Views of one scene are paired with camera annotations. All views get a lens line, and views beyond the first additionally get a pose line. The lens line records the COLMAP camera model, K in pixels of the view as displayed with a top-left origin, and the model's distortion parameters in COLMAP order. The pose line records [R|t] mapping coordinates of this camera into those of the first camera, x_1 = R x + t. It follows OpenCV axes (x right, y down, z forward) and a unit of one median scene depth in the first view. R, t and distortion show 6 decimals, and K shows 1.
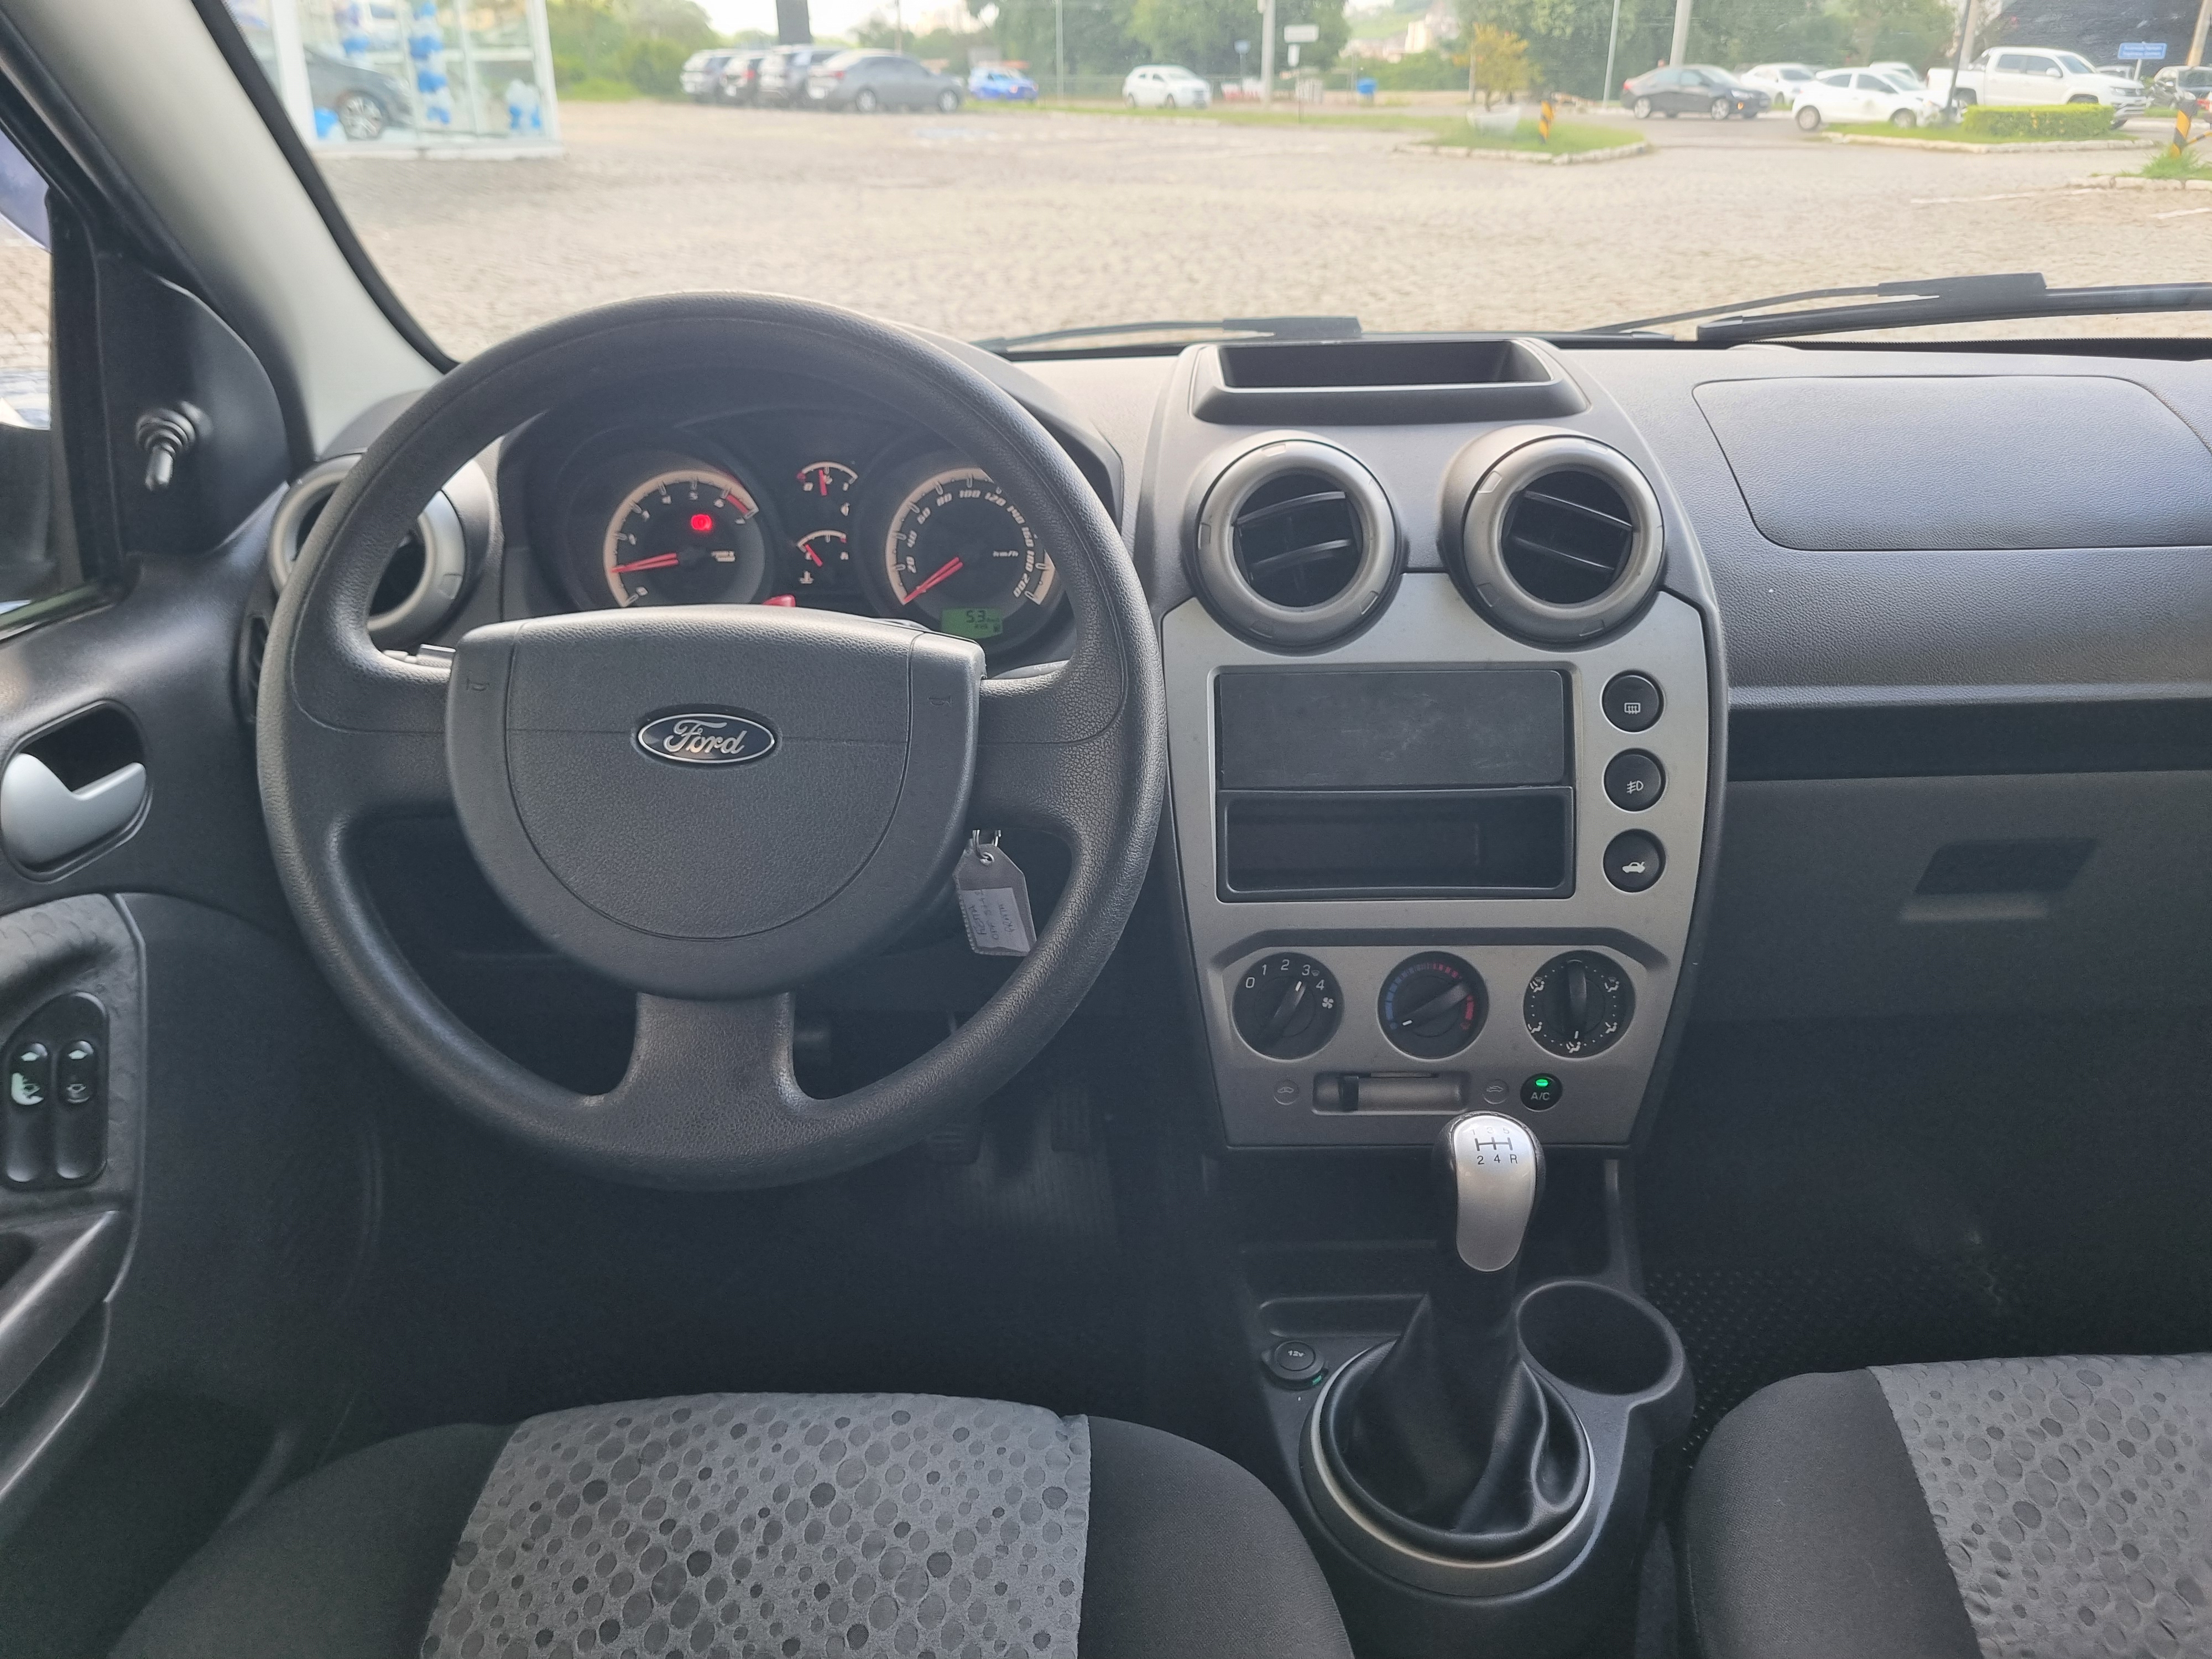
lens RADIAL K [[1660.0, 0, 1109.4], [0, 1660.0, 830.5], [0, 0, 1]] dist [0.012014, -0.004306]
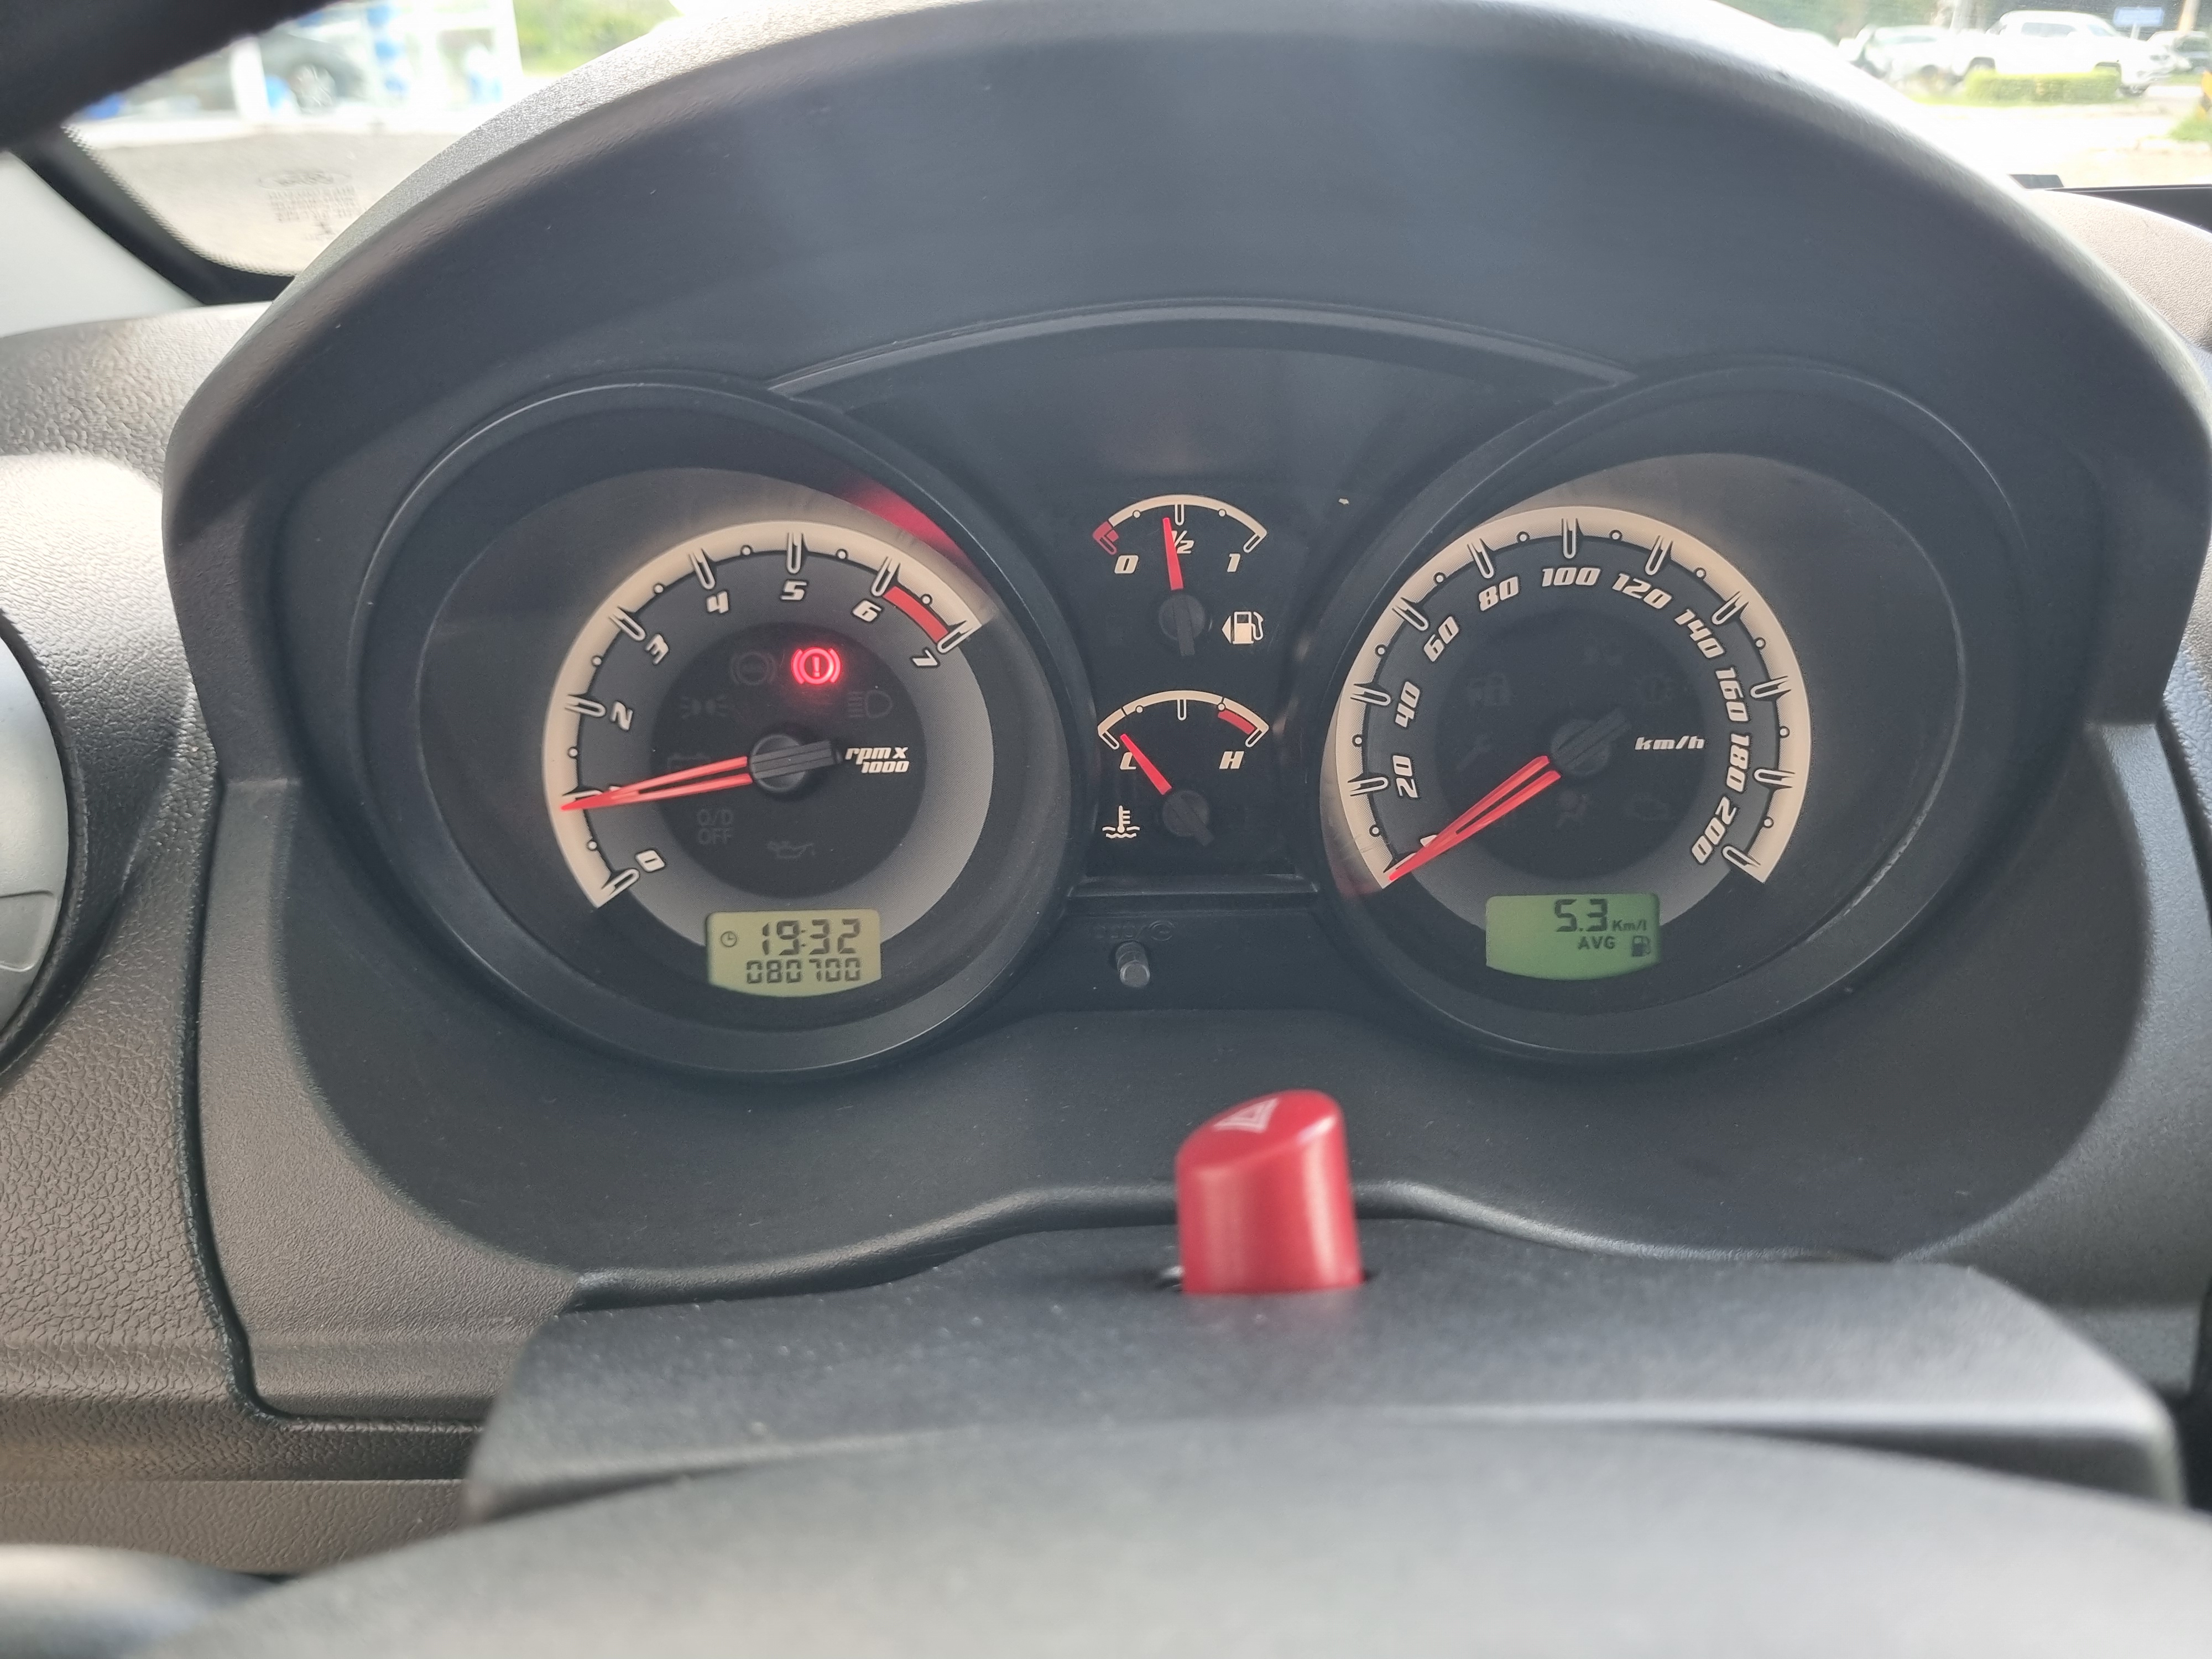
lens RADIAL K [[1660.0, 0, 1102.2], [0, 1660.0, 829.4], [0, 0, 1]] dist [0.012014, -0.004306]
pose [[0.999900, -0.010639, 0.009356, -0.188097], [0.010549, 0.999898, 0.009580, -0.153012], [-0.009457, -0.009480, 0.999910, 0.644713]]
